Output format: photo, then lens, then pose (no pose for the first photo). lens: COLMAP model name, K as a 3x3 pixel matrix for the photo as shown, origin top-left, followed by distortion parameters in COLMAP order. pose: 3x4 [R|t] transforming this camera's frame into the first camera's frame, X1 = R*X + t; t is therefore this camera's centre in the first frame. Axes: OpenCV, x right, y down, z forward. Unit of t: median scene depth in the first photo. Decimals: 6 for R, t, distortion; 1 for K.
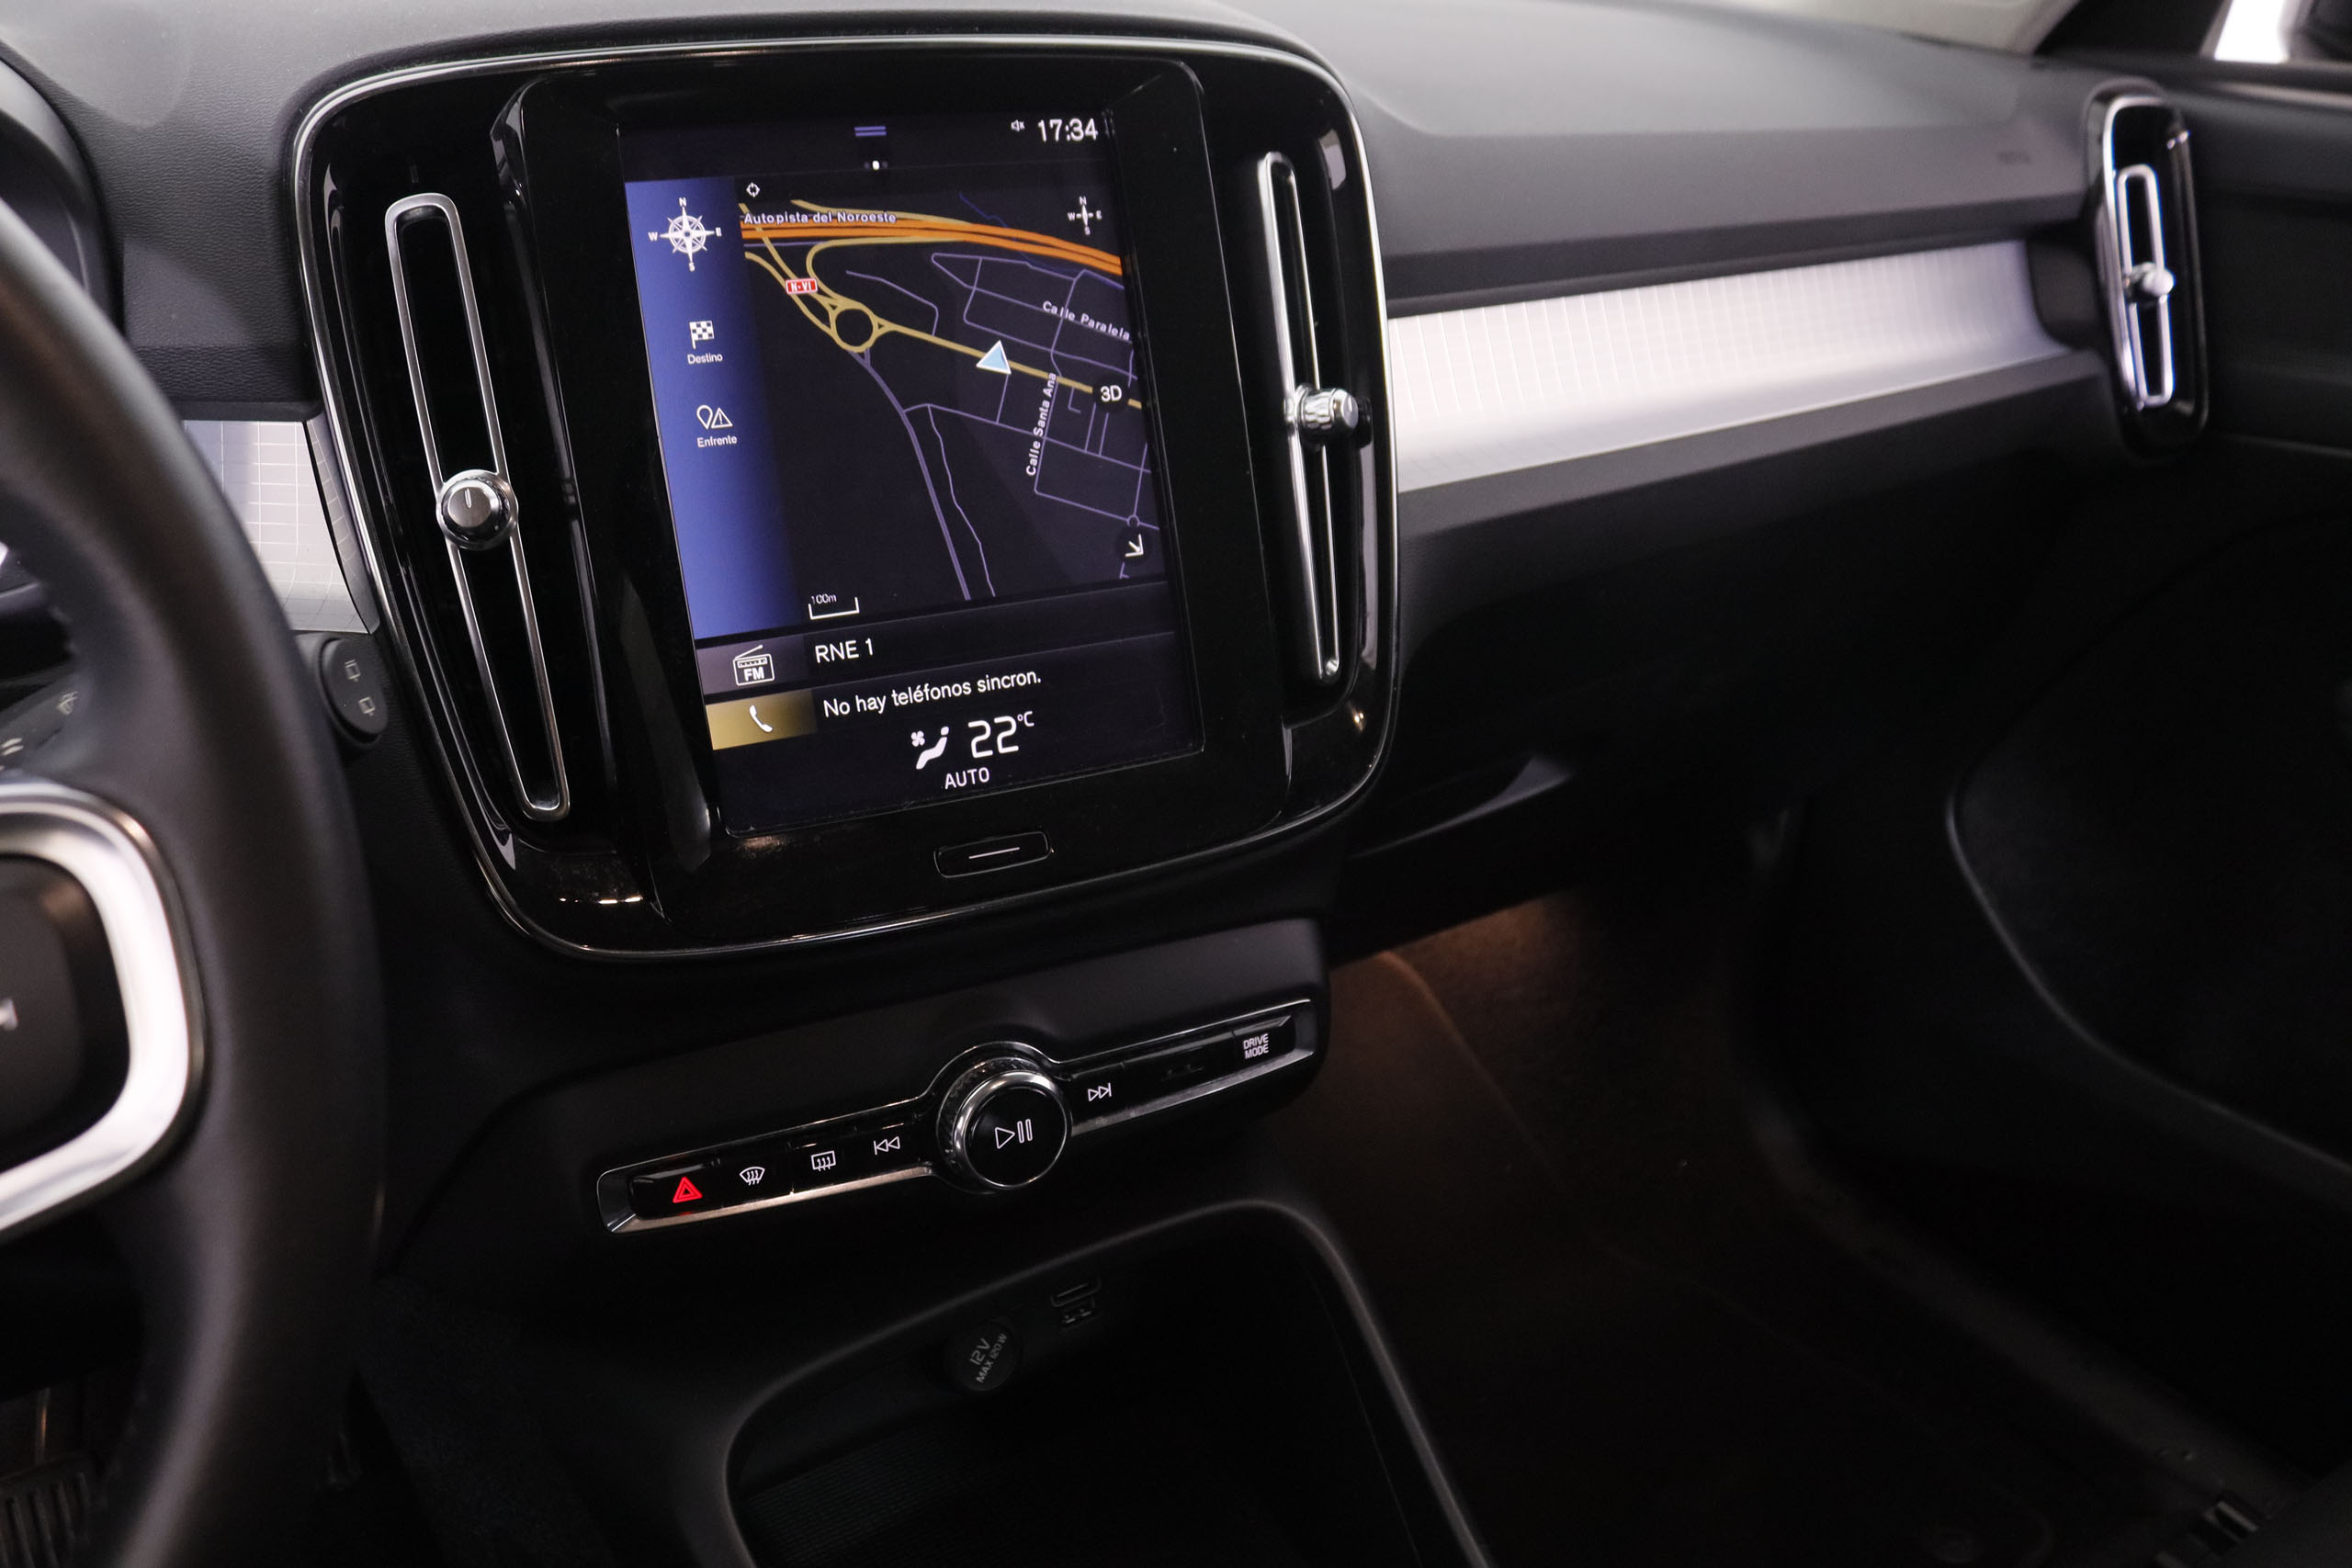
lens RADIAL K [[1999.9, 0, 1172.6], [0, 1999.9, 800.9], [0, 0, 1]] dist [-0.149066, 0.067478]
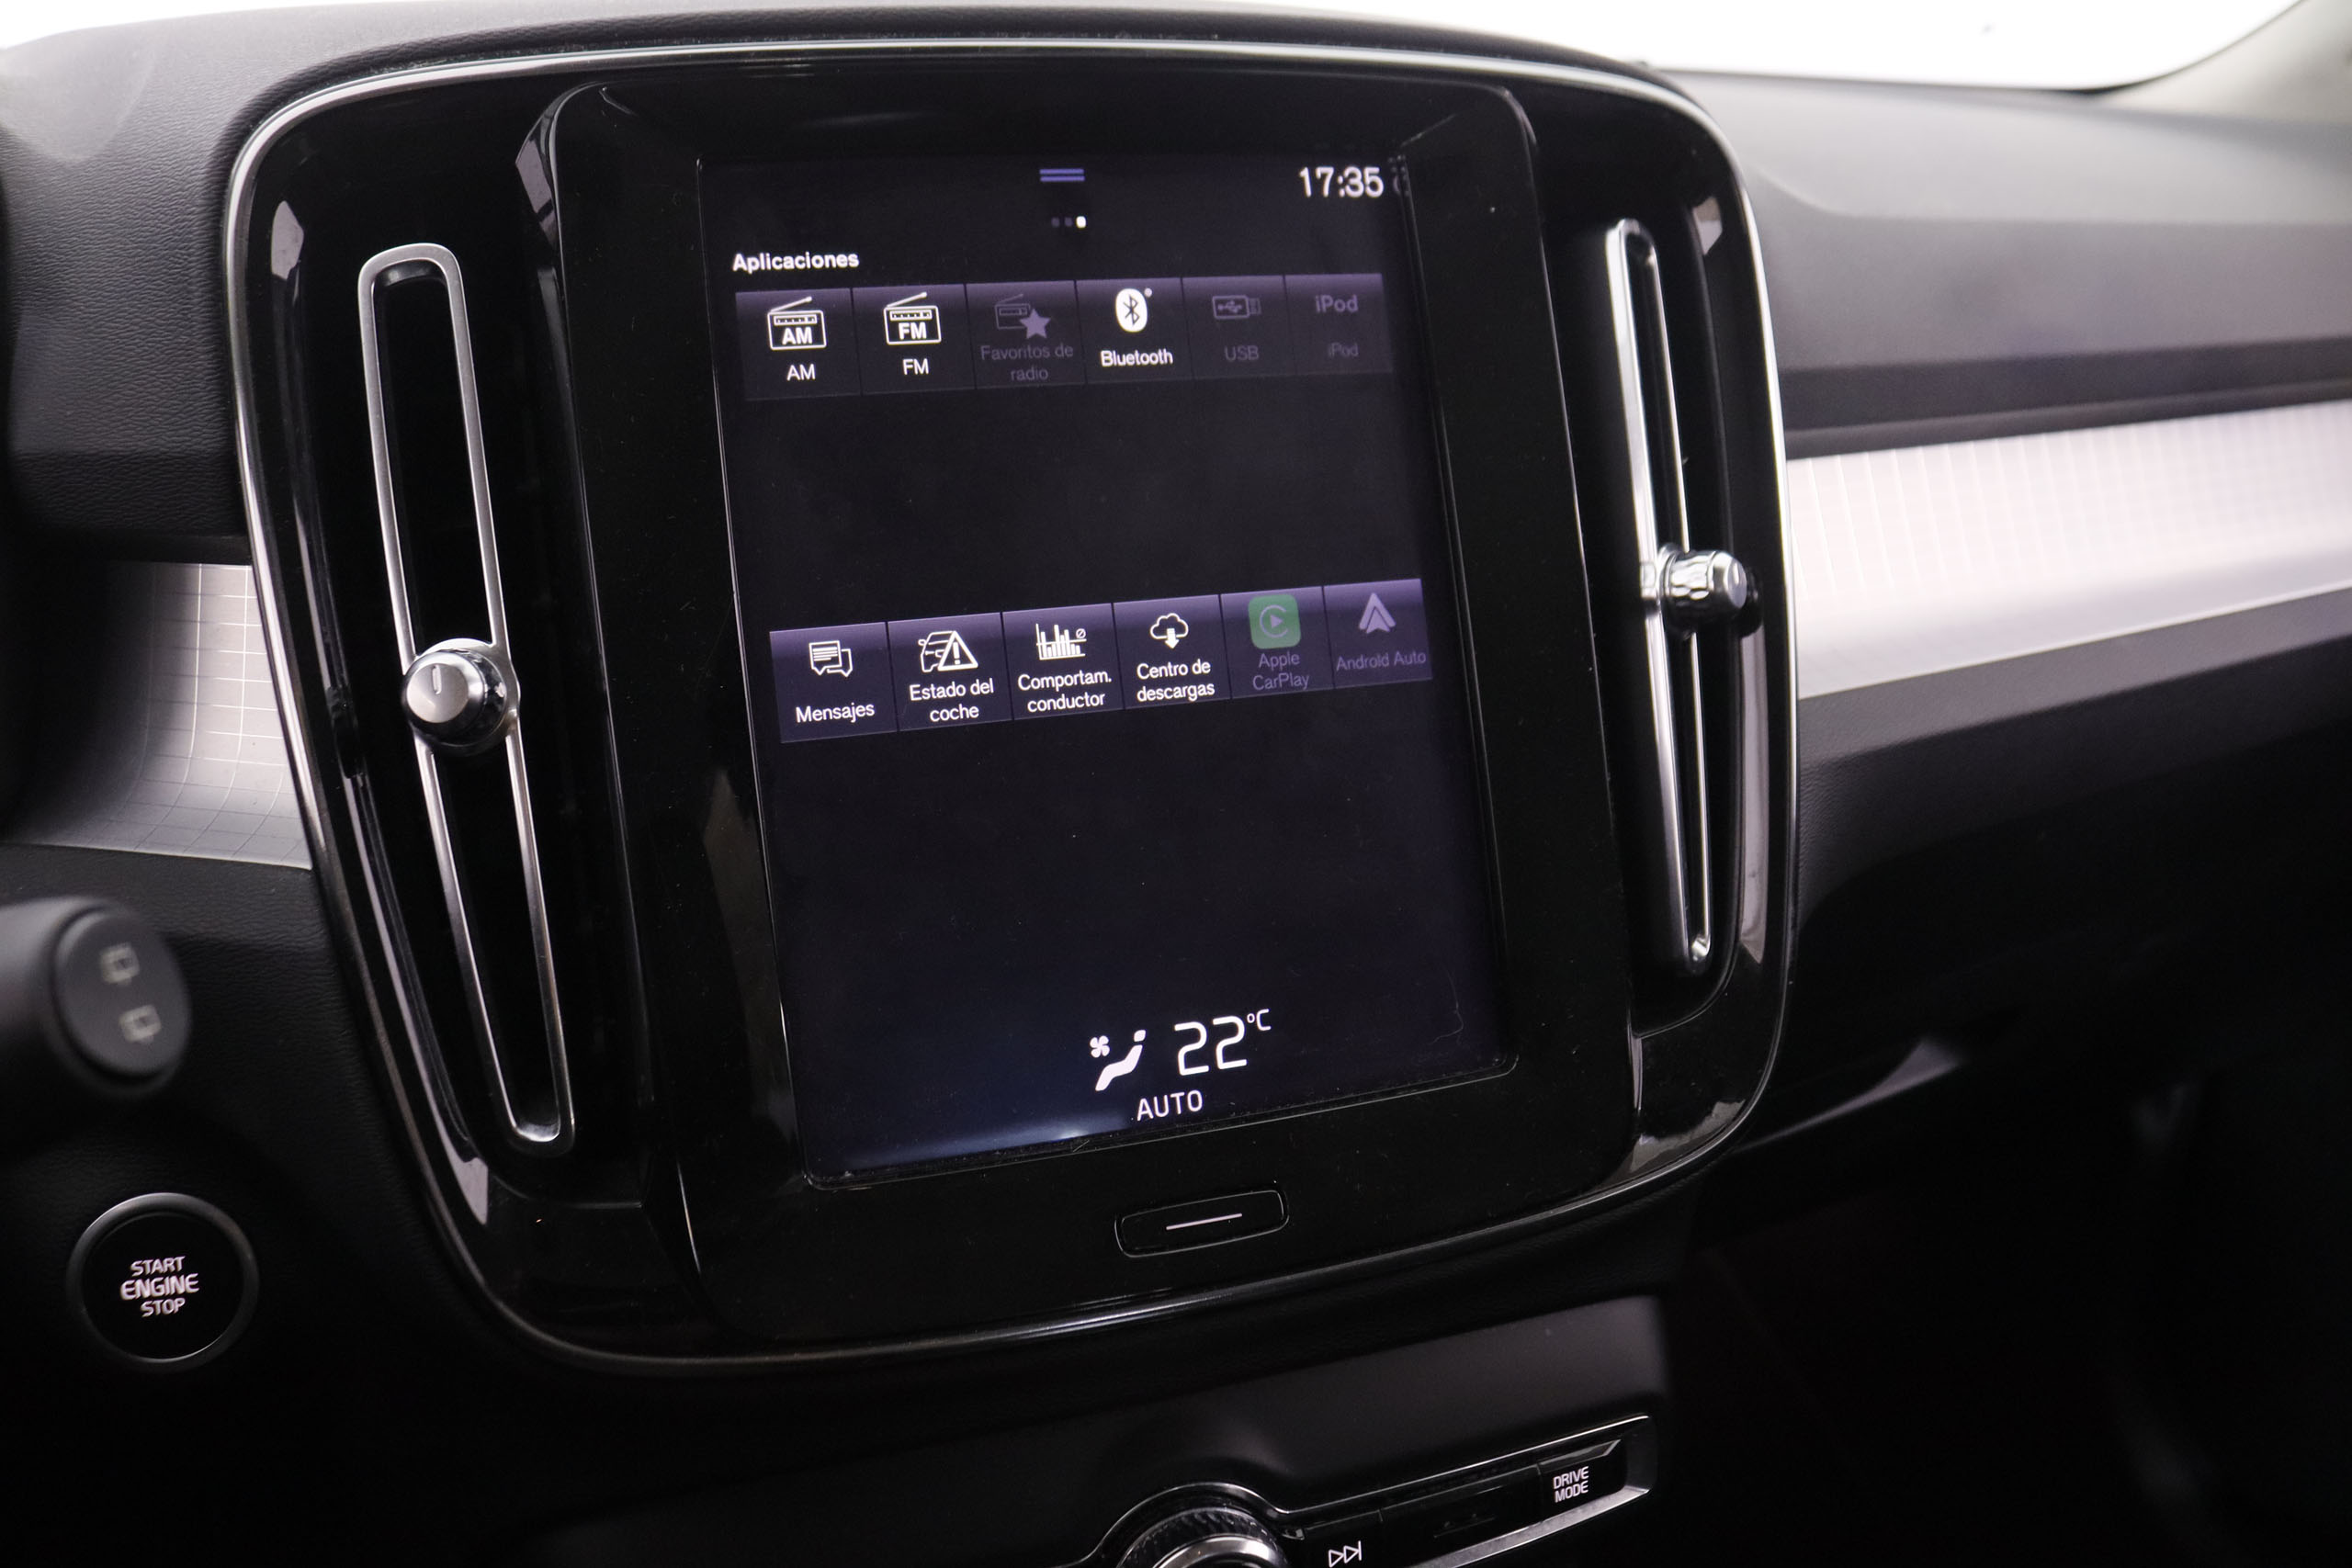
lens RADIAL K [[1999.9, 0, 1166.4], [0, 1999.9, 770.2], [0, 0, 1]] dist [-0.149066, 0.067478]
pose [[0.991925, 0.025494, -0.124236, -0.022114], [-0.038505, 0.993886, -0.103477, -0.054005], [0.120838, 0.107425, 0.986842, 0.312004]]
